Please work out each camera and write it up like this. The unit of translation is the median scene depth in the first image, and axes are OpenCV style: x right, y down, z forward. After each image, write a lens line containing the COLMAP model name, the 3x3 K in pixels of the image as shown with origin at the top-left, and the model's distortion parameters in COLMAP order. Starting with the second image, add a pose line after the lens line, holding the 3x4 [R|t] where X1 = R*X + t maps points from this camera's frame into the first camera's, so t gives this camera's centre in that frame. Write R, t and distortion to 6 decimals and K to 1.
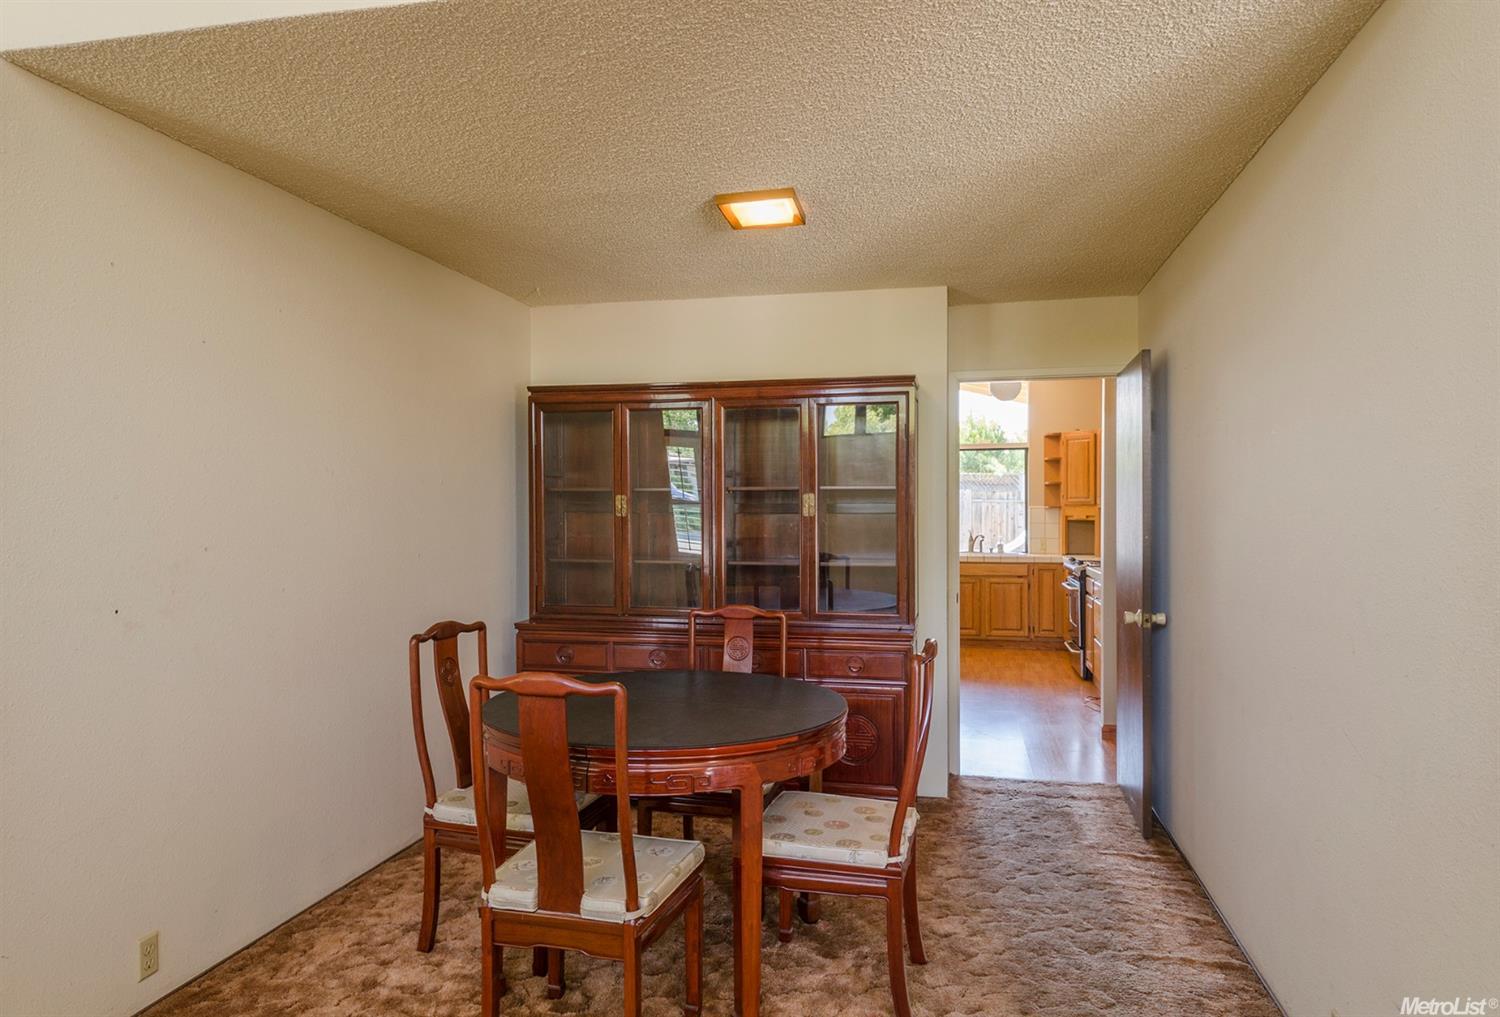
lens RADIAL K [[1005.8, 0, 740.5], [0, 1005.8, 503.2], [0, 0, 1]] dist [0.007797, 0.000314]
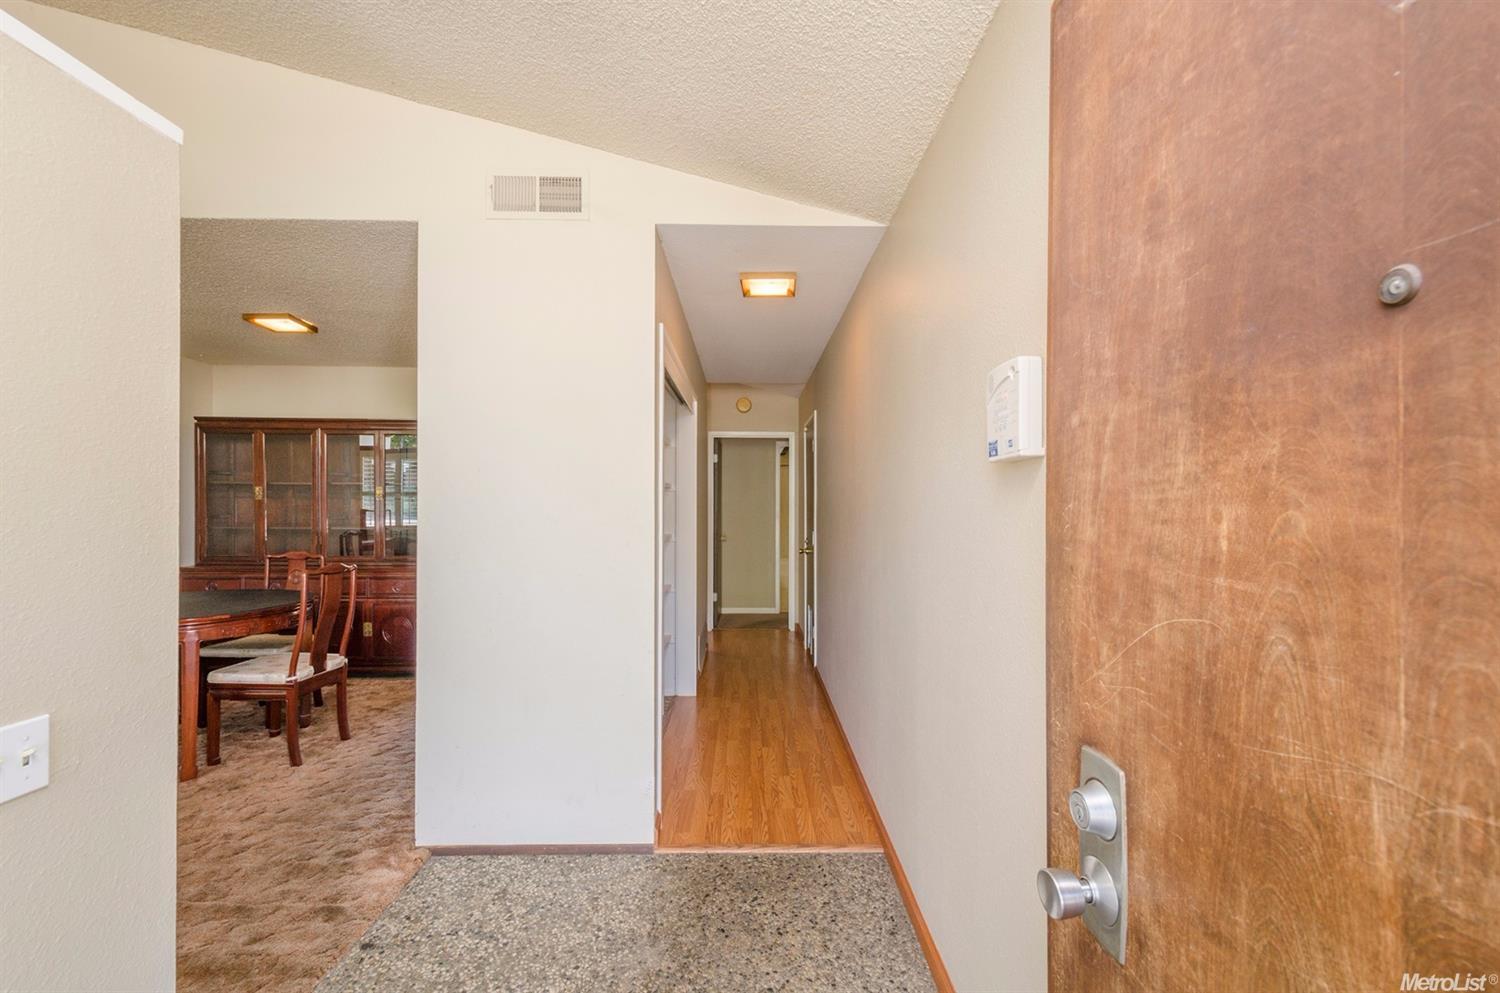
lens RADIAL K [[686.4, 0, 759.0], [0, 686.4, 498.1], [0, 0, 1]] dist [0.003014, -0.000368]
pose [[0.969941, 0.010170, 0.243127, 0.389580], [-0.009016, 0.999942, -0.005860, 0.009049], [-0.243173, 0.003492, 0.969977, -0.260971]]
